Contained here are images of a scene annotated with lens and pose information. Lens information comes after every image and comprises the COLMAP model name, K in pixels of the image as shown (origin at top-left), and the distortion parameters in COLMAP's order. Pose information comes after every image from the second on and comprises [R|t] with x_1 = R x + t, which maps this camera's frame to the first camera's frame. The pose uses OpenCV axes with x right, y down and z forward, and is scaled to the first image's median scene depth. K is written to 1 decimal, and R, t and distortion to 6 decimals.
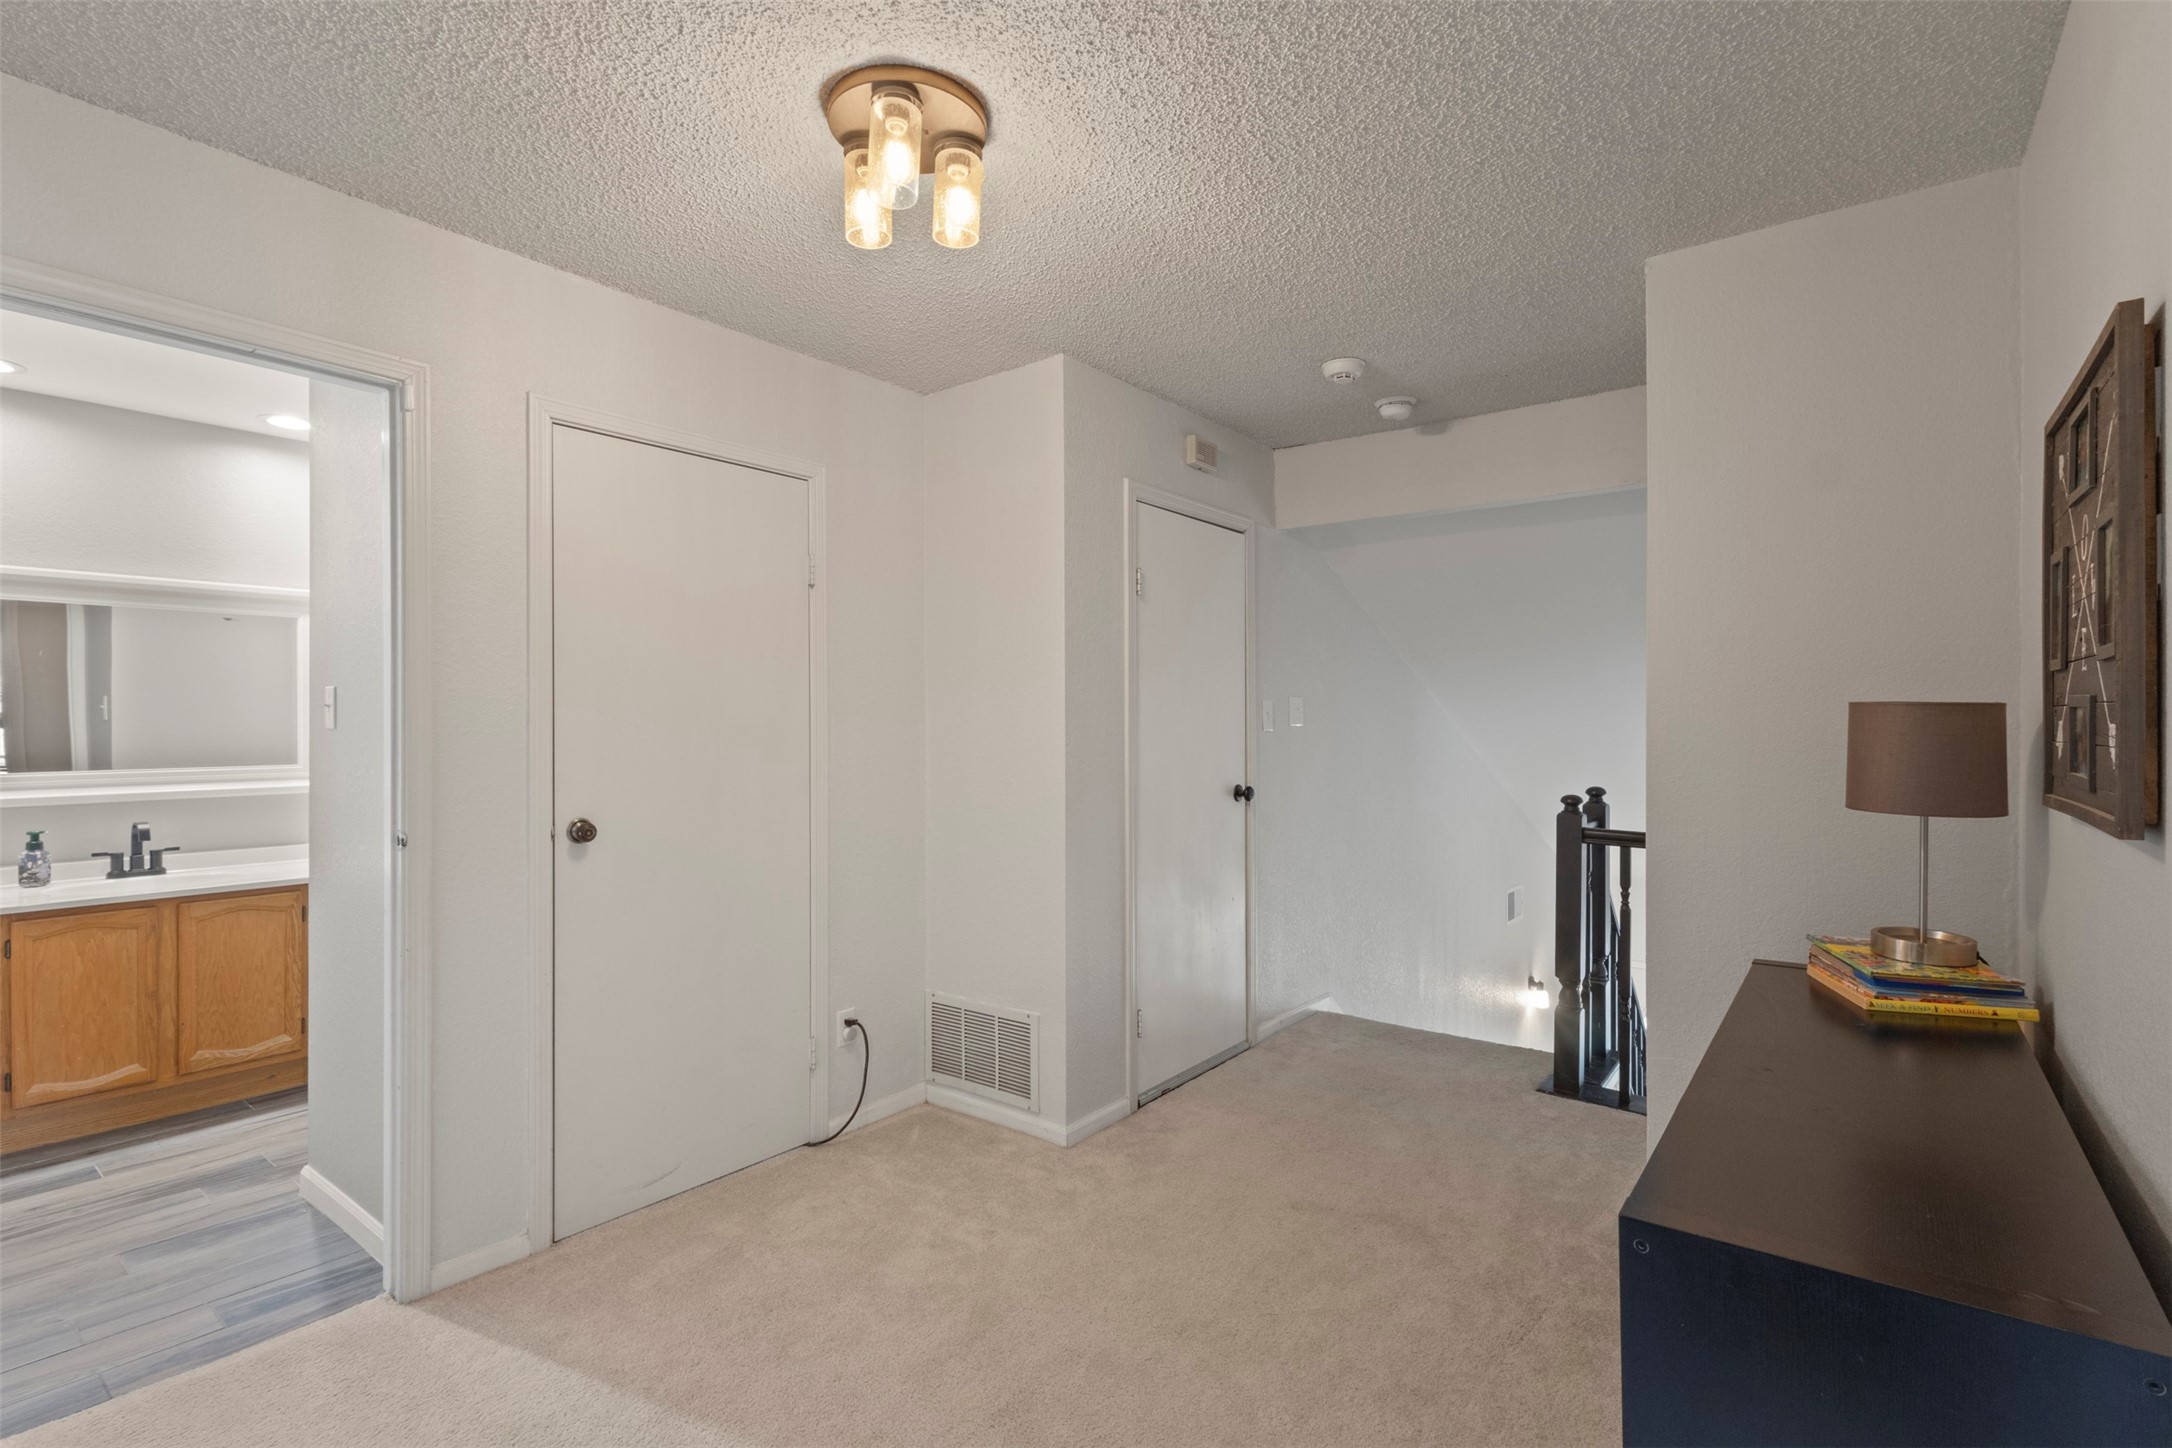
lens RADIAL K [[1007.5, 0, 1088.5], [0, 1007.5, 720.0], [0, 0, 1]] dist [0.004162, 0.001310]
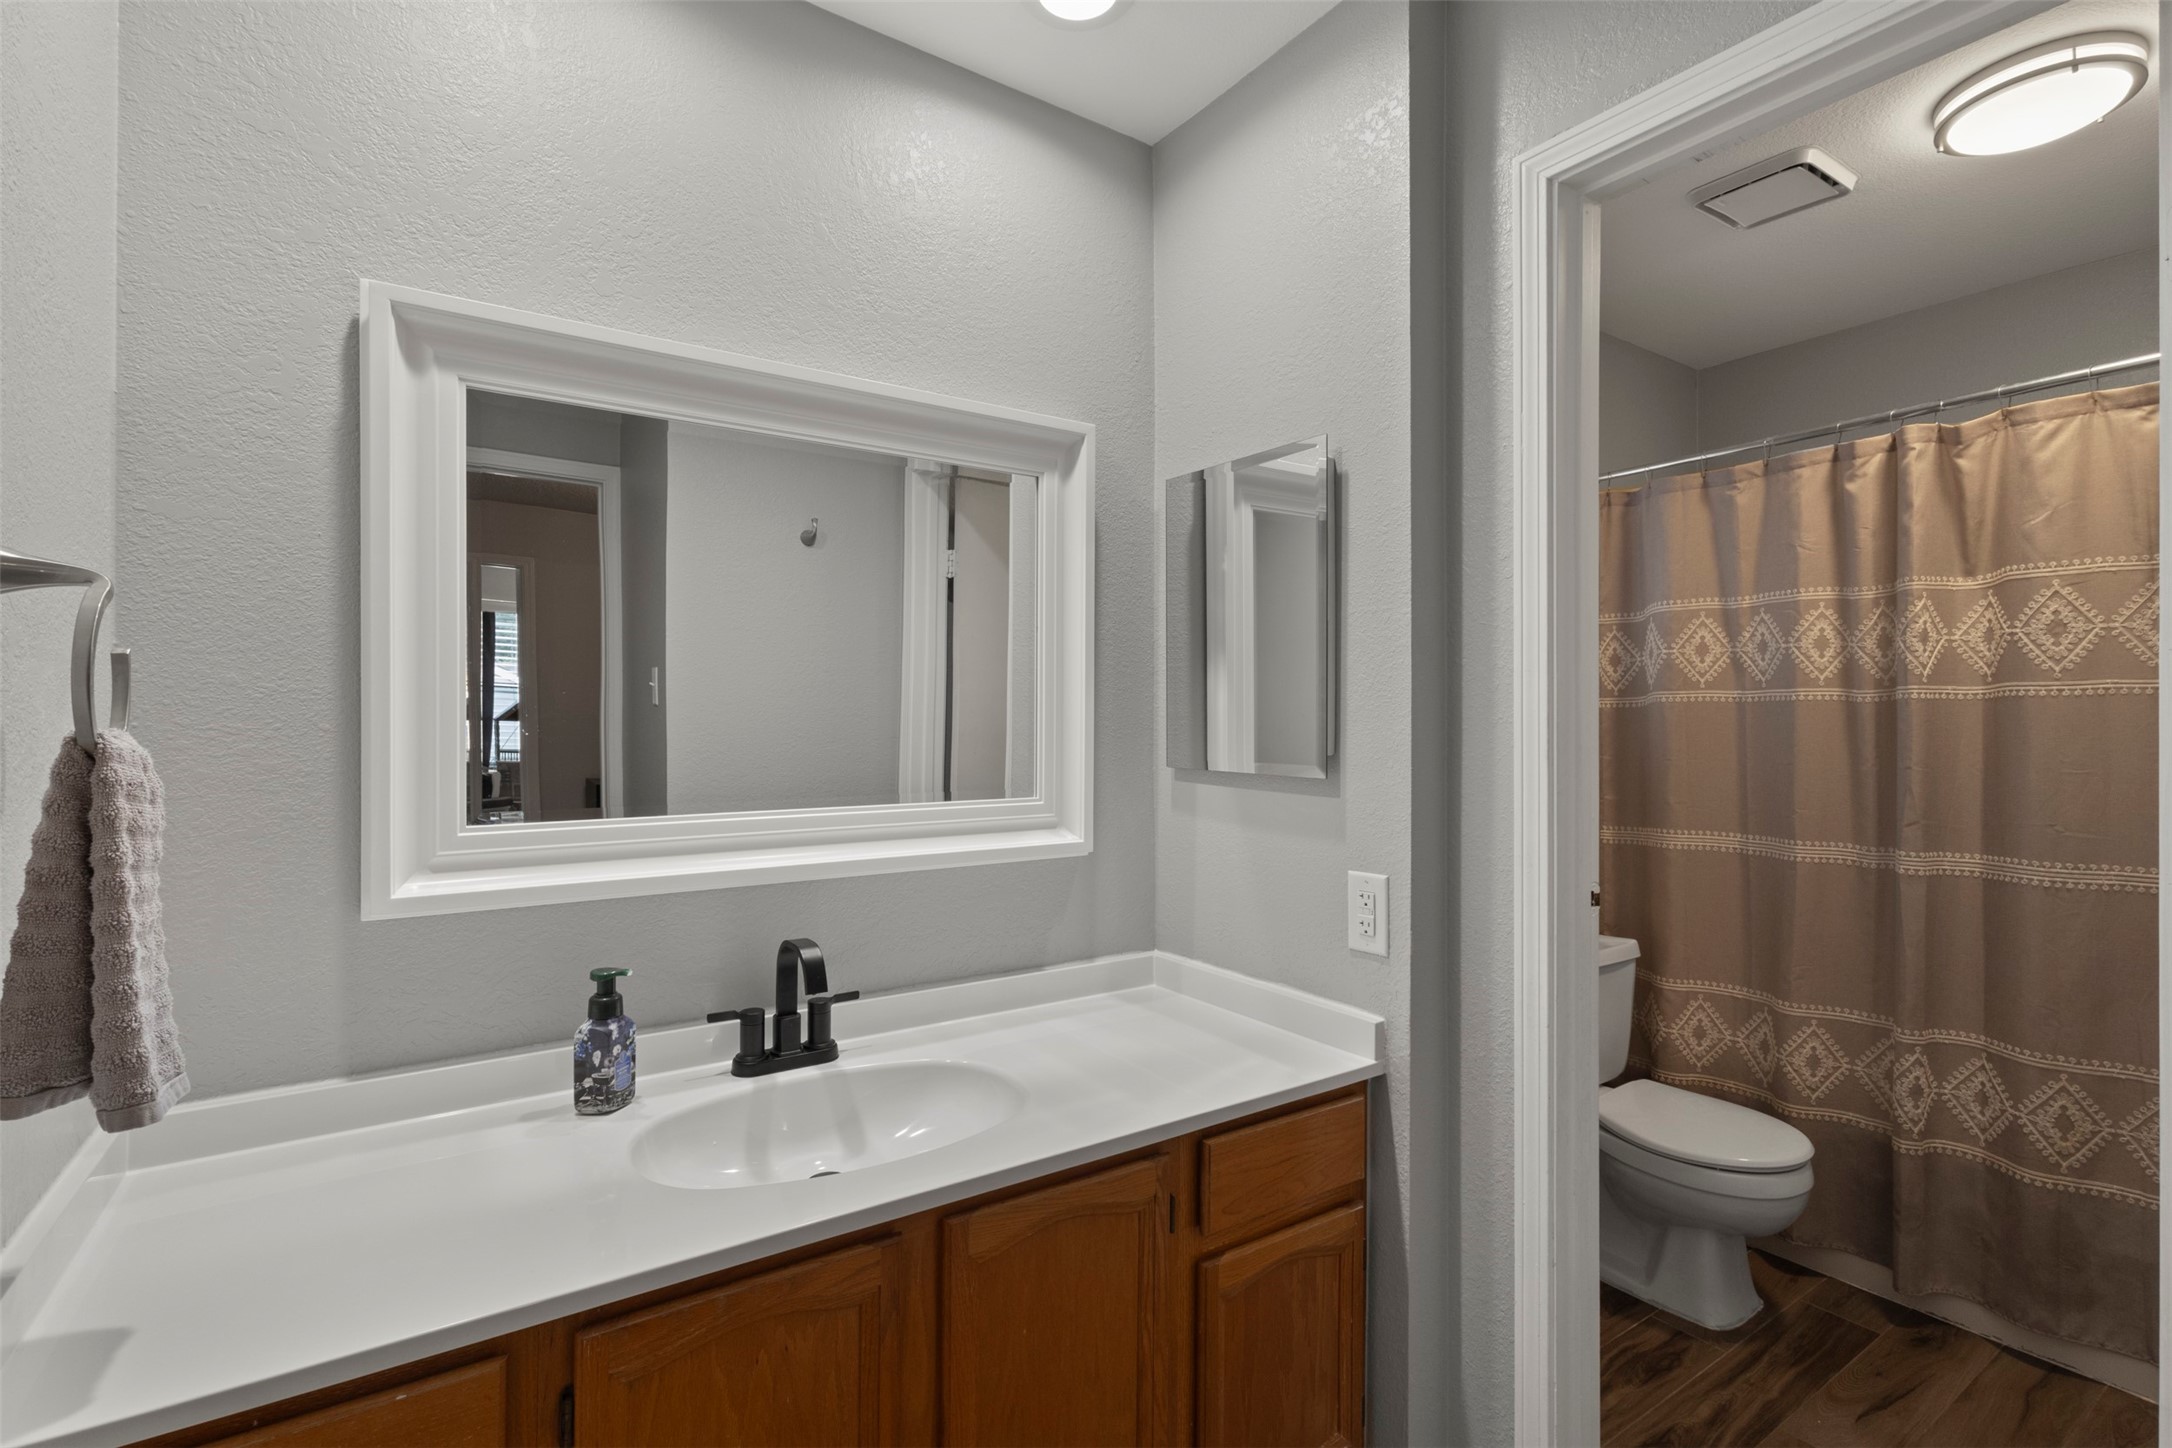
lens RADIAL K [[1007.5, 0, 1073.4], [0, 1007.5, 724.6], [0, 0, 1]] dist [0.004162, 0.001310]
pose [[0.951167, 0.001842, -0.308671, -0.748366], [-0.002172, 0.999997, -0.000724, 0.015927], [0.308669, 0.001359, 0.951168, 0.685818]]
